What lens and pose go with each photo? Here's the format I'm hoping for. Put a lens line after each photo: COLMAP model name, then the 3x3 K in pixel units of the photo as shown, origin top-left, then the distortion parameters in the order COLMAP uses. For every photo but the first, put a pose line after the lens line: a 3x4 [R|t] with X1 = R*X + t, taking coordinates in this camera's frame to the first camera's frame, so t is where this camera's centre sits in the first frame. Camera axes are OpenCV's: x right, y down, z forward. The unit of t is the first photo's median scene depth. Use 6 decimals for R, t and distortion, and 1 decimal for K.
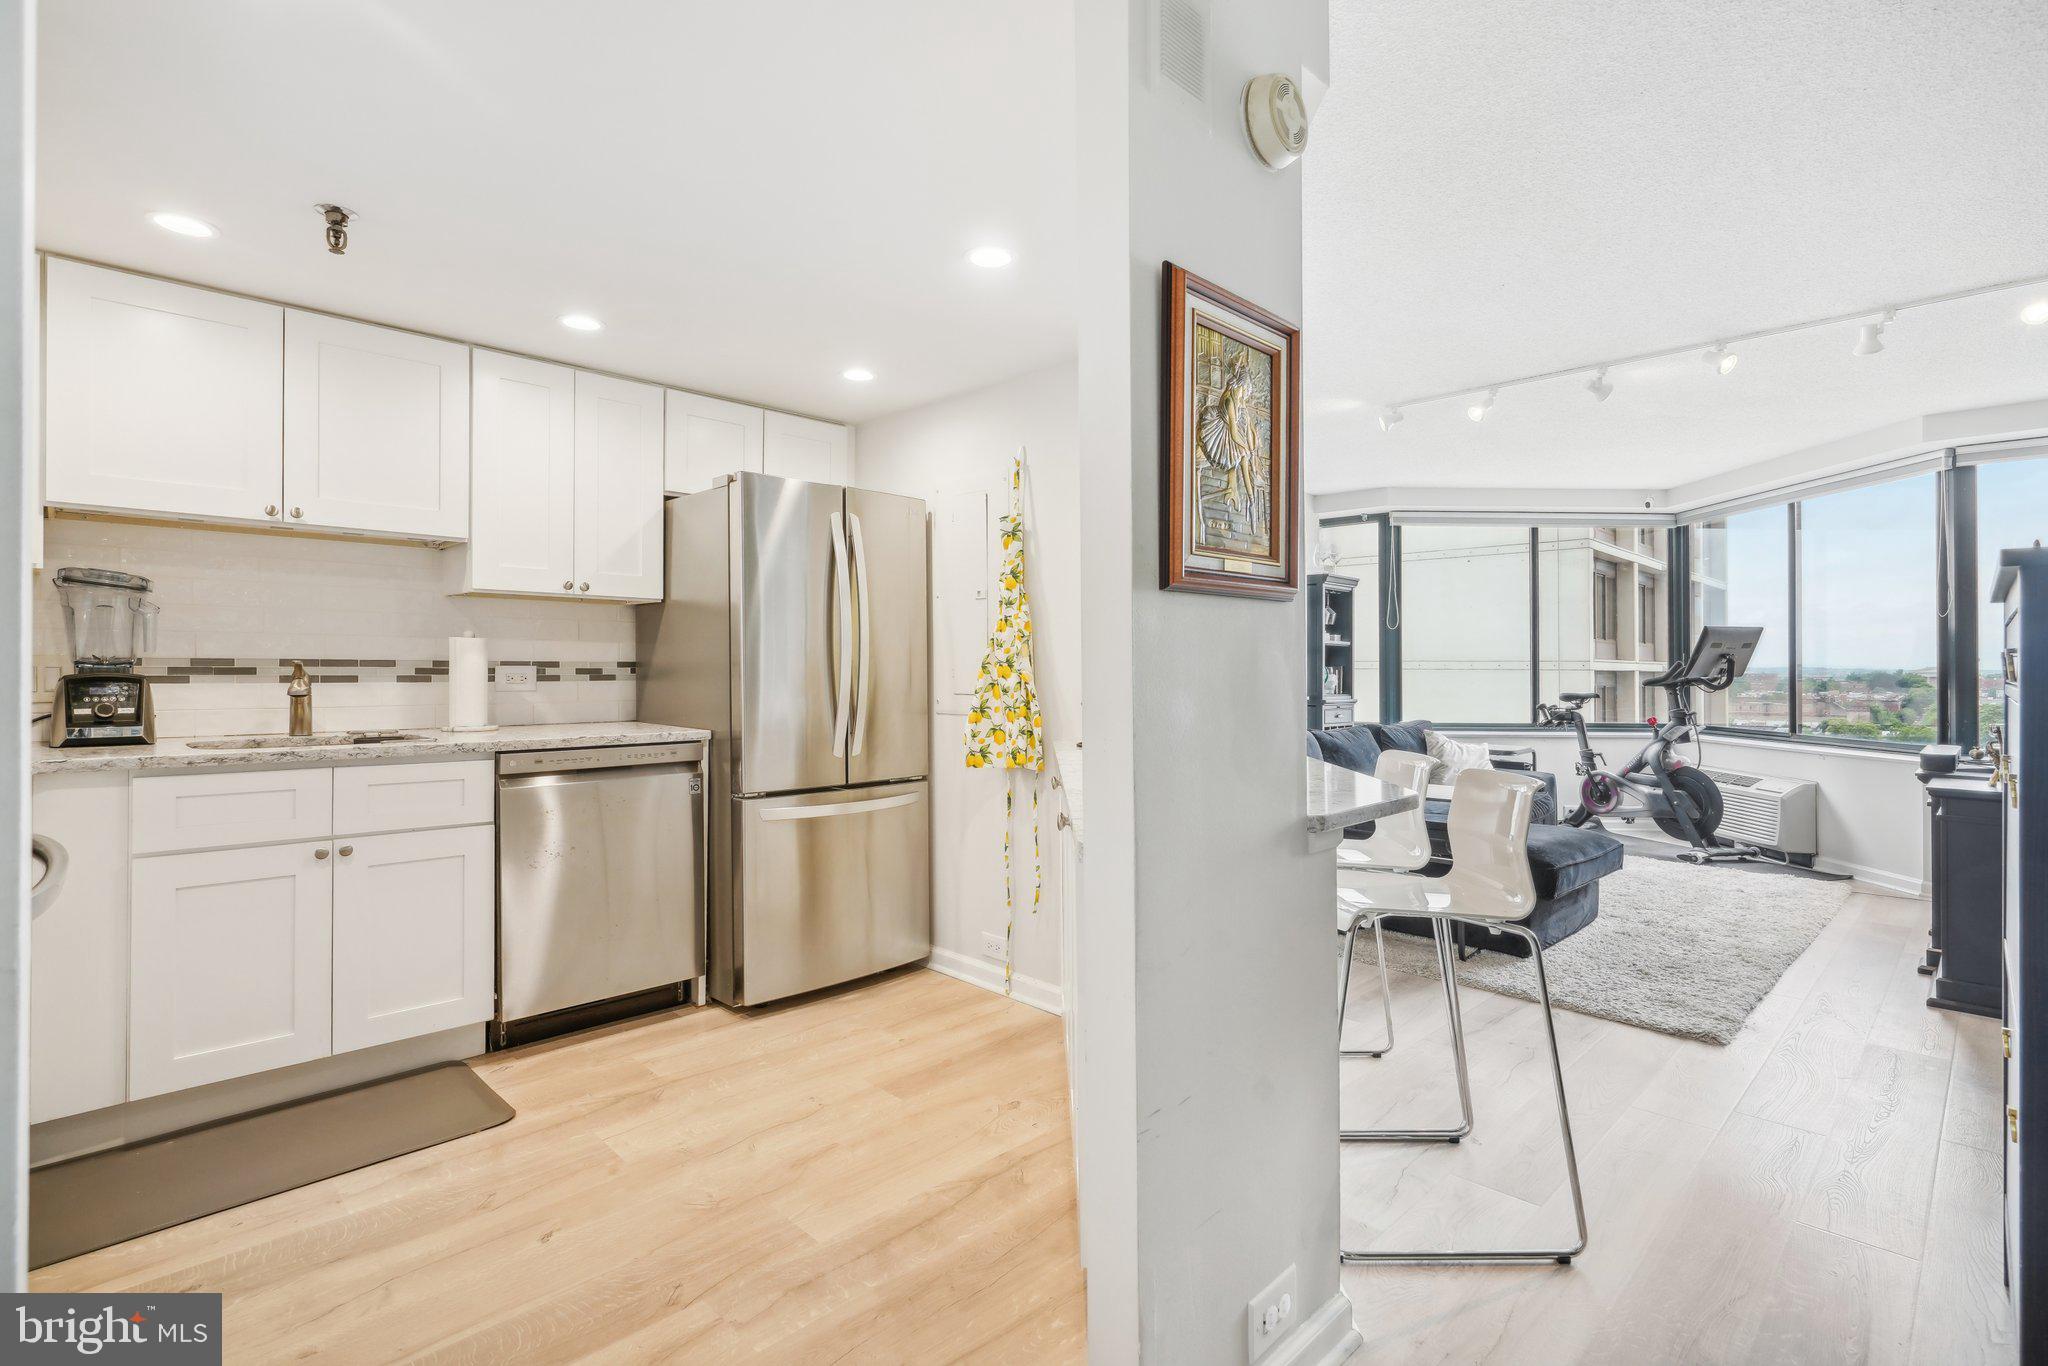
lens RADIAL K [[963.2, 0, 1030.3], [0, 963.2, 677.2], [0, 0, 1]] dist [0.002087, 0.001060]
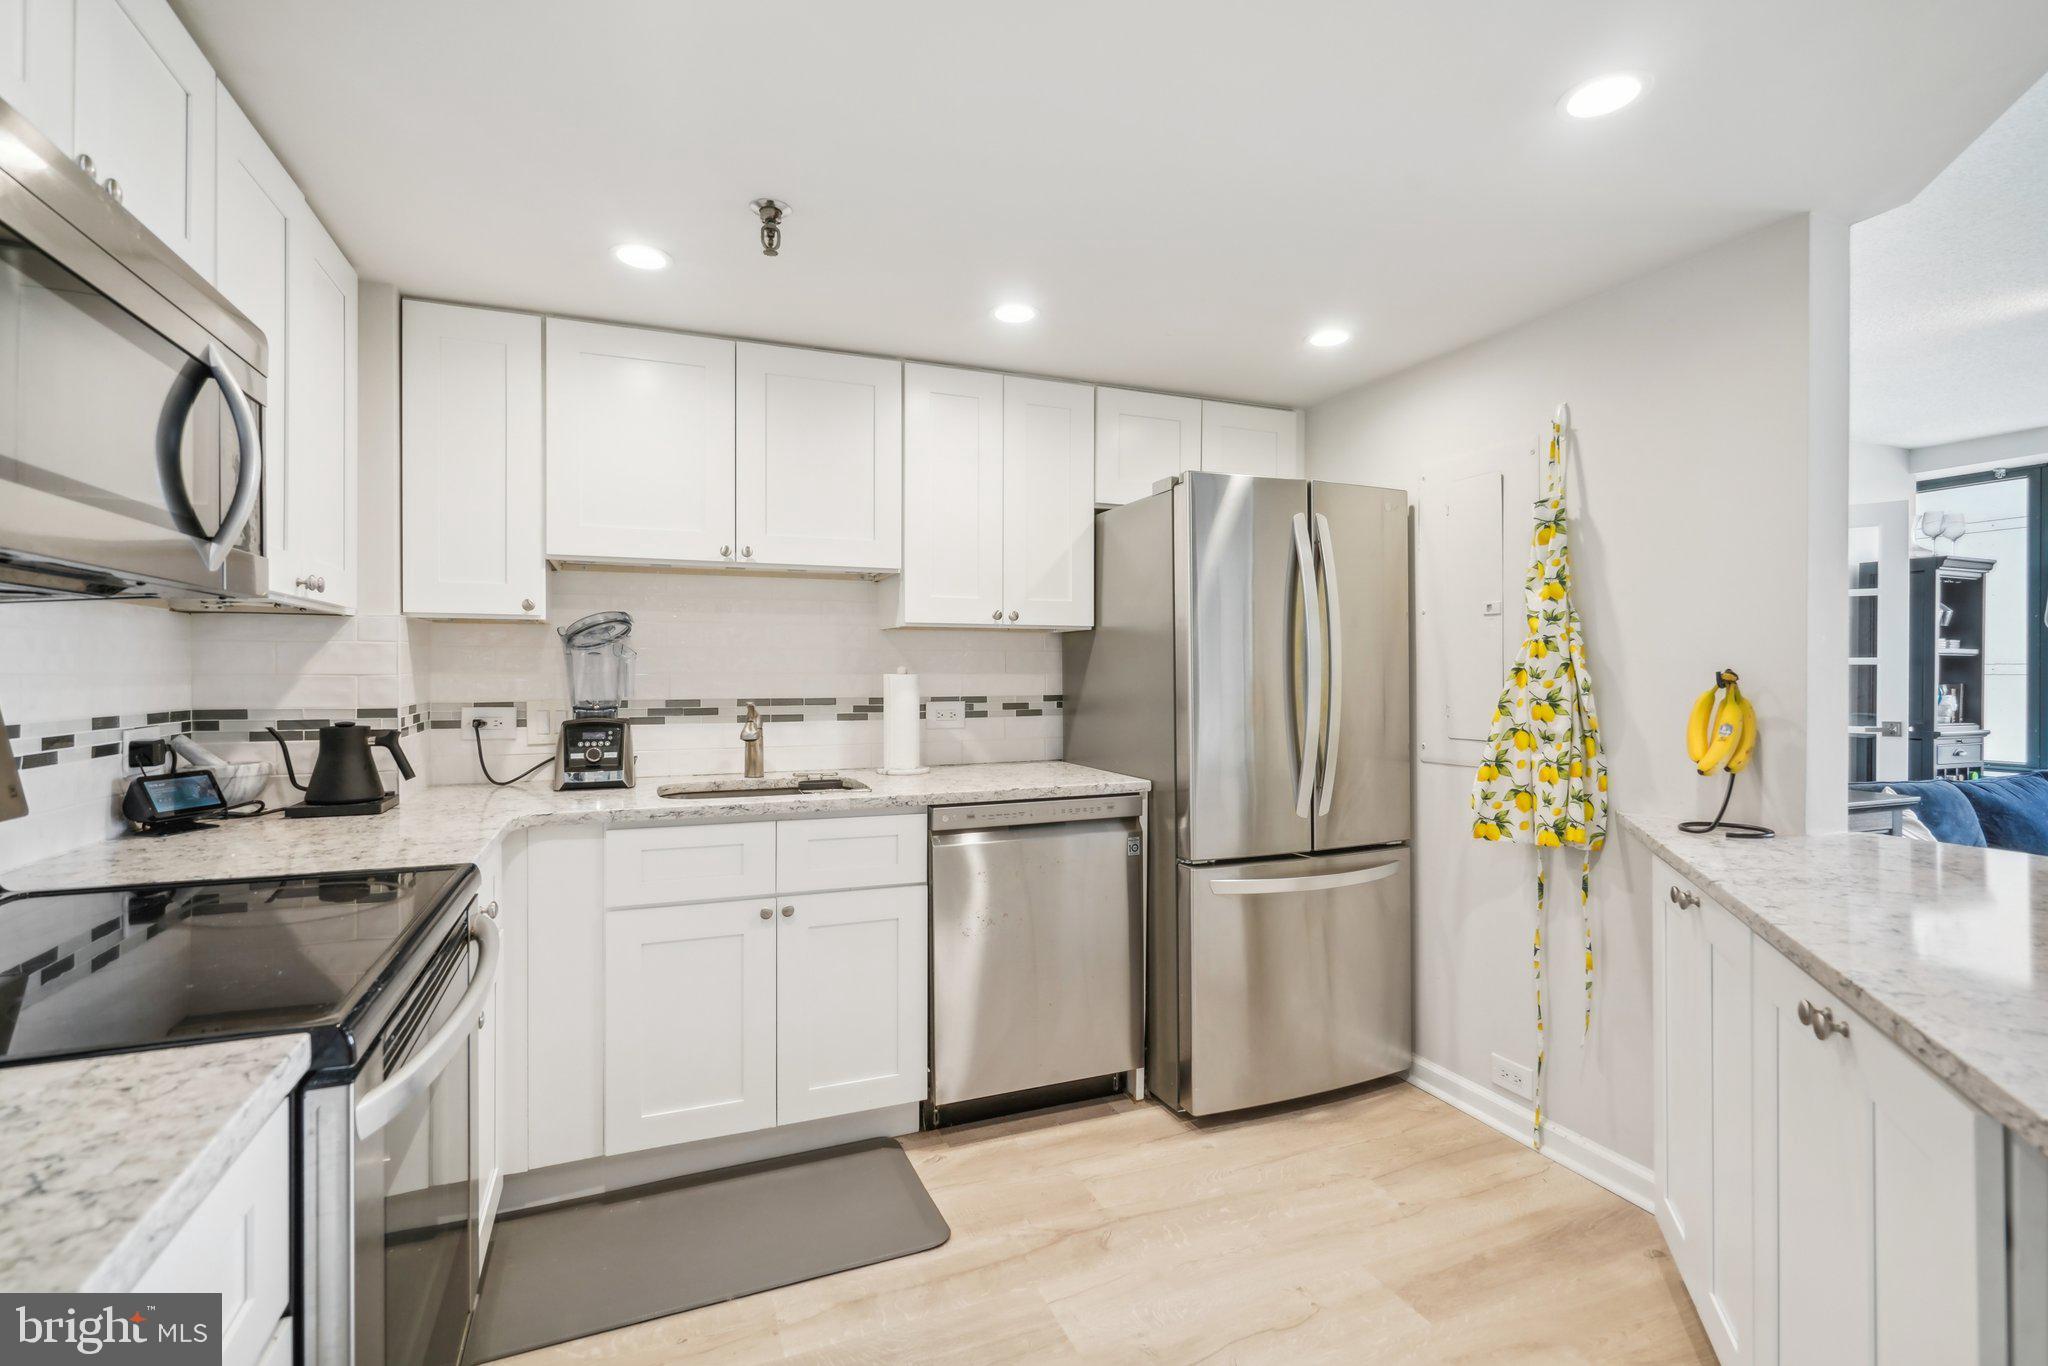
lens RADIAL K [[943.0, 0, 1027.0], [0, 943.0, 686.1], [0, 0, 1]] dist [0.000317, 0.000516]
pose [[0.922943, -0.001347, -0.384934, -0.113741], [0.002624, 0.999993, 0.002793, -0.031197], [0.384927, -0.003588, 0.922940, 0.194720]]
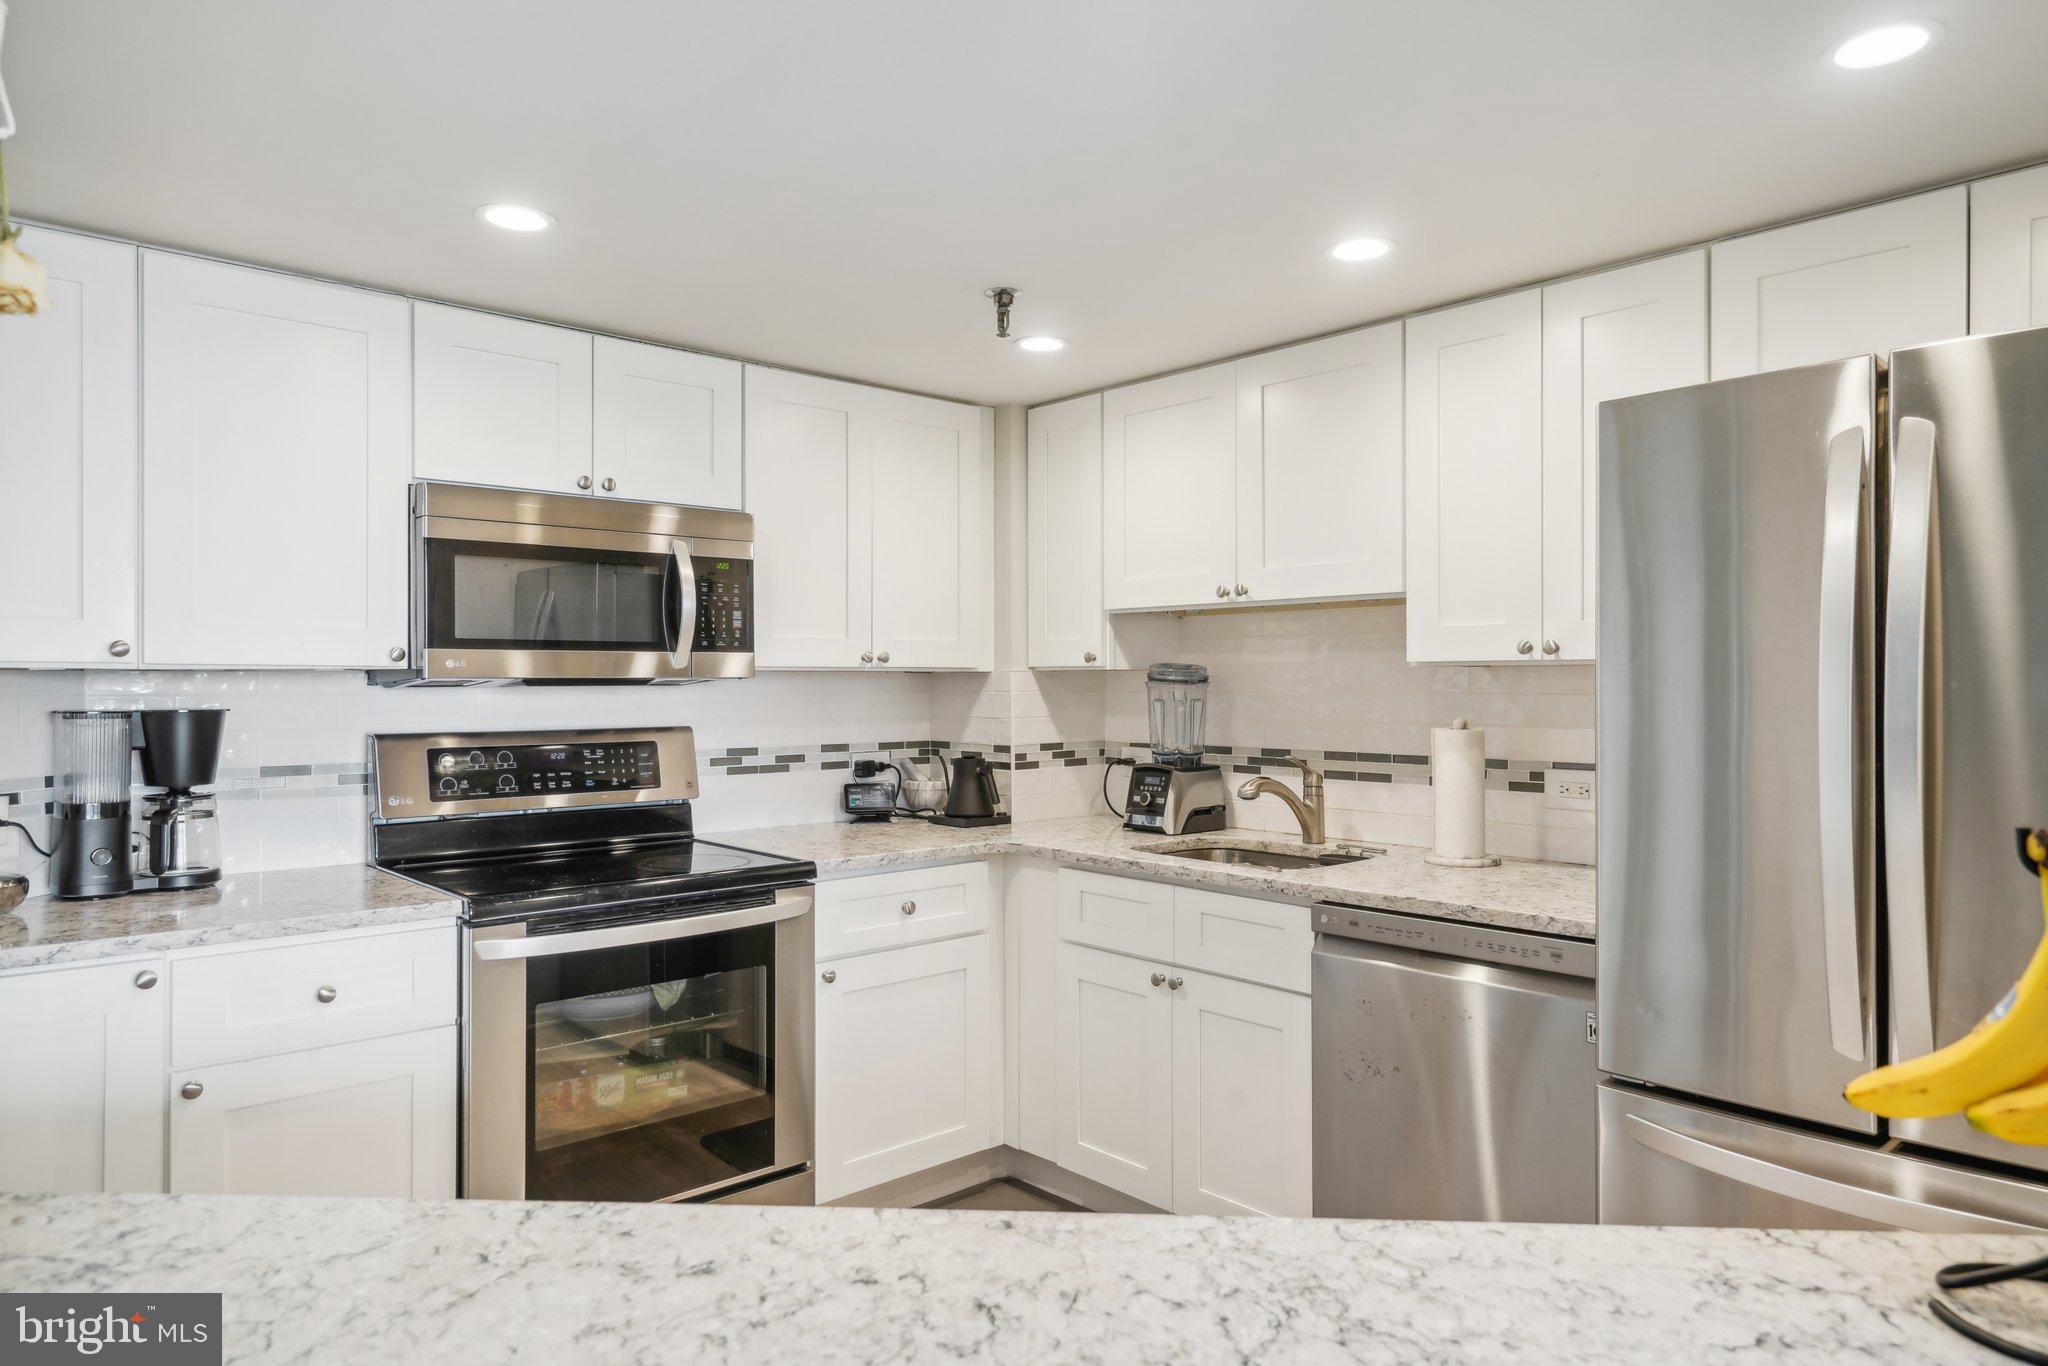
lens RADIAL K [[1274.3, 0, 1024.0], [0, 1274.3, 683.0], [0, 0, 1]] dist [0.040898, 0.000777]
pose [[-0.047610, -0.009845, -0.998817, 0.347257], [-0.011505, 0.999891, -0.009307, -0.060566], [0.998800, 0.011048, -0.047718, 0.721021]]
